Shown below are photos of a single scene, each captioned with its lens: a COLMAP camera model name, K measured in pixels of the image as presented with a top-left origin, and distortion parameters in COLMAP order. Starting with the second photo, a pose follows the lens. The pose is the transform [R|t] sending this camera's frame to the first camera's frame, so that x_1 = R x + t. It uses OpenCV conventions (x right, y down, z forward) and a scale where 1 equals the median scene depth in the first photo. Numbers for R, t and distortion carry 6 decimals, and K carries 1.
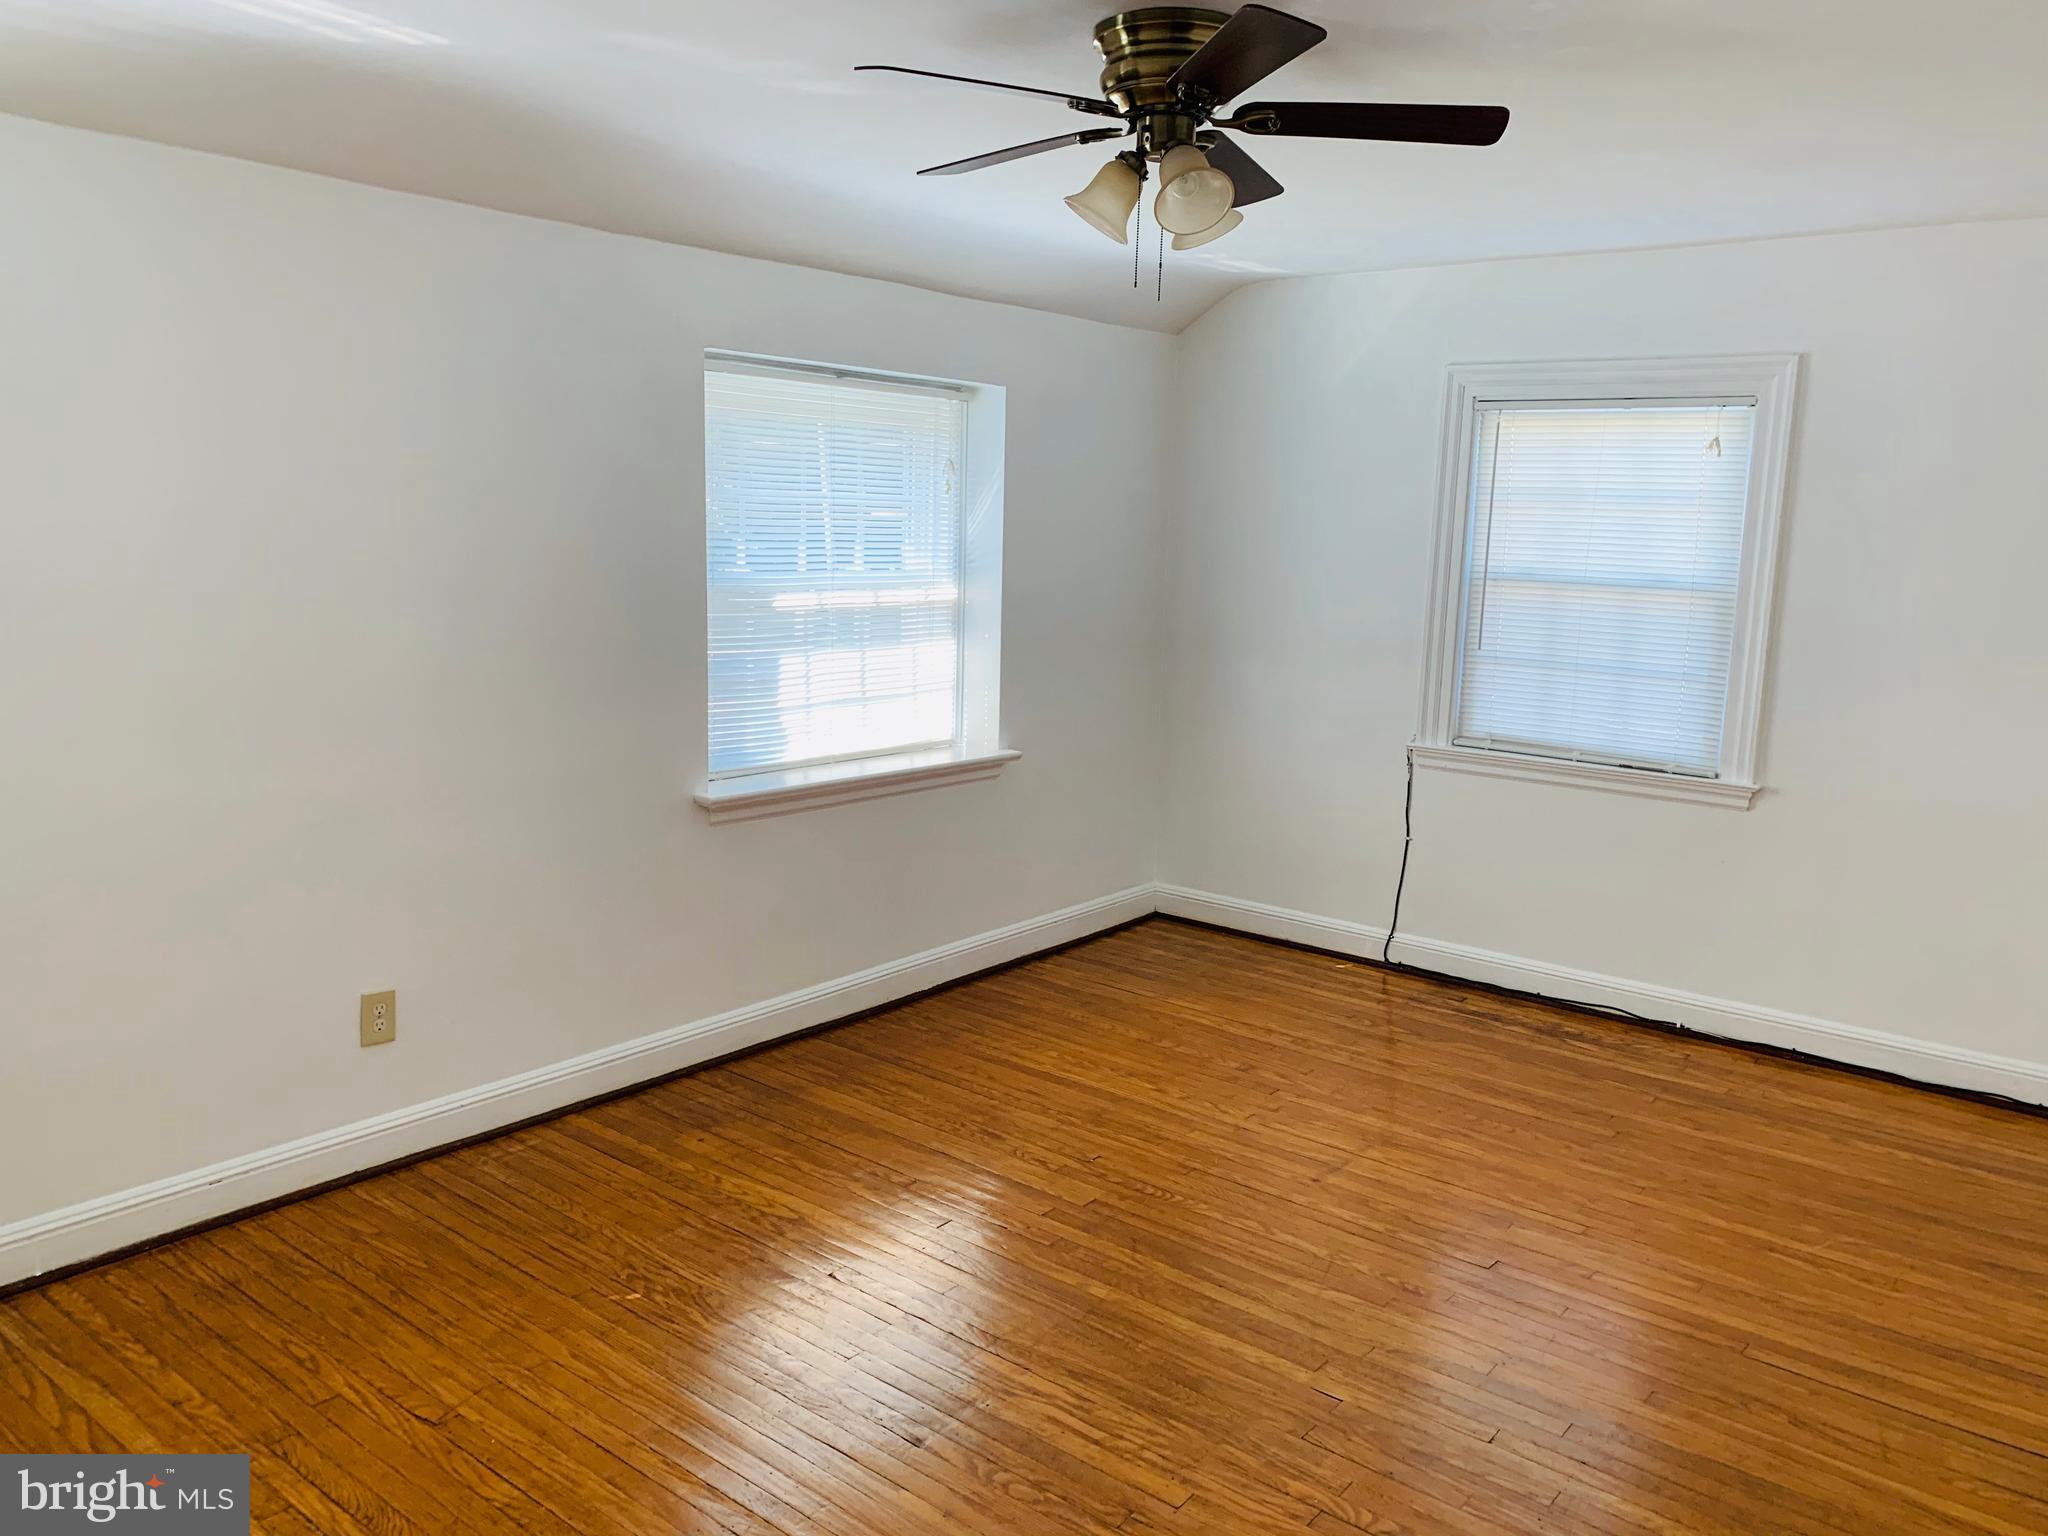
lens RADIAL K [[1567.9, 0, 1027.2], [0, 1567.9, 773.4], [0, 0, 1]] dist [0.176045, -0.243382]
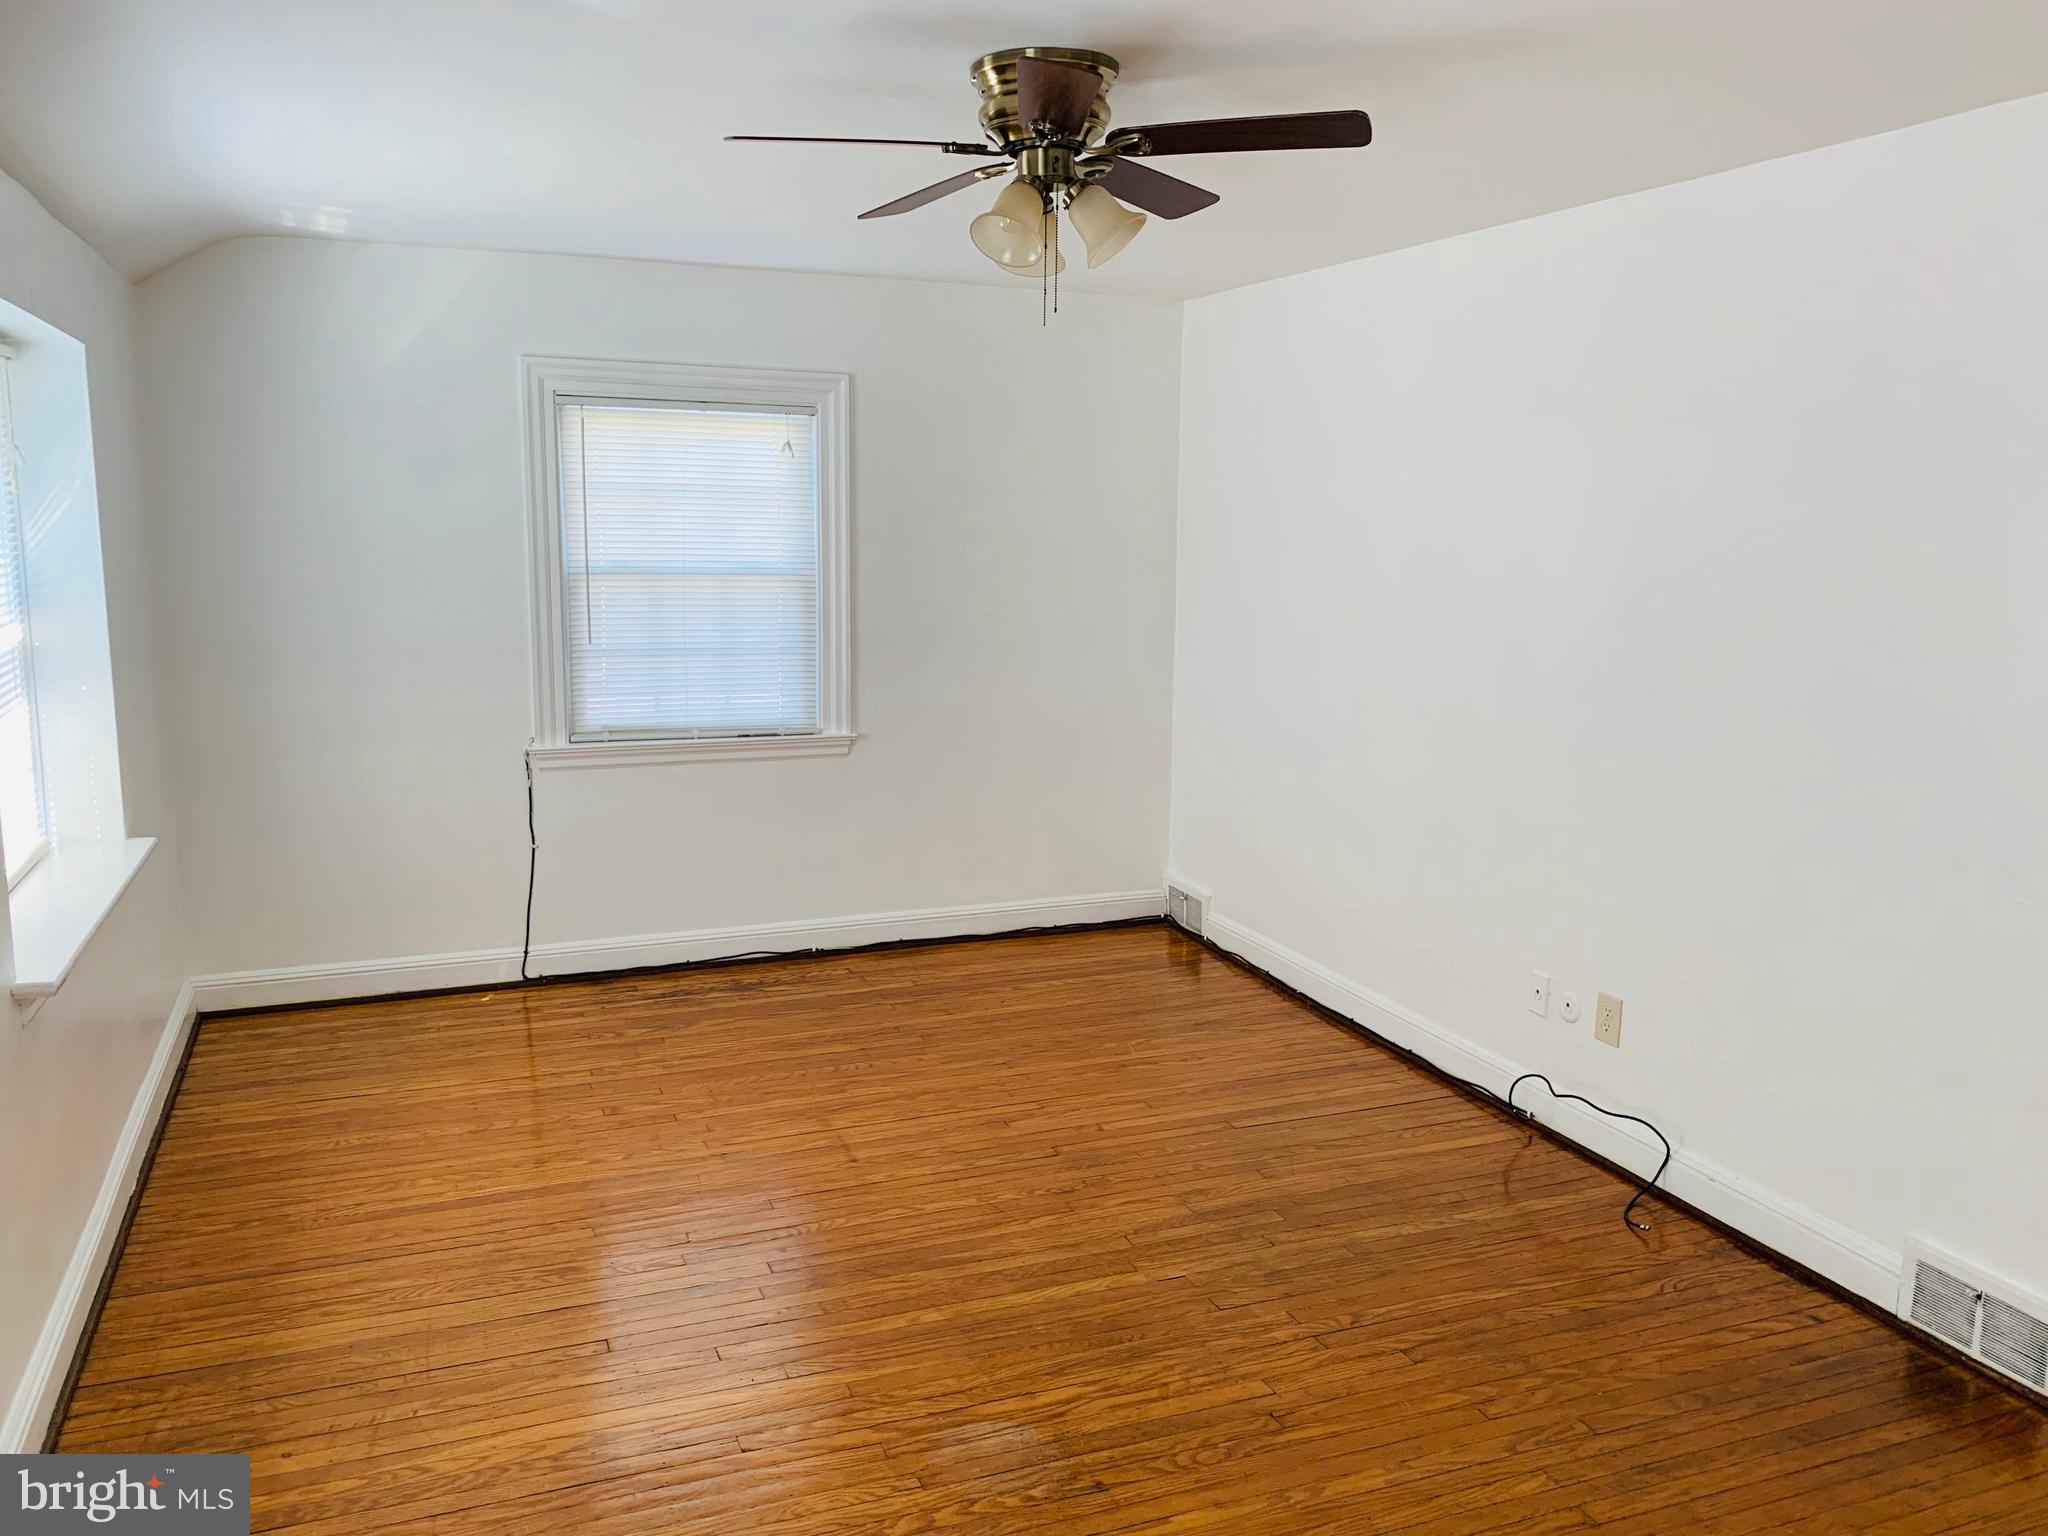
lens RADIAL K [[1561.3, 0, 1024.0], [0, 1561.3, 768.0], [0, 0, 1]] dist [0.060024, -0.037807]
pose [[0.499683, -0.166176, 0.850119, -0.461332], [0.151394, 0.983074, 0.103178, -0.066038], [-0.852875, 0.077146, 0.516384, 0.282005]]
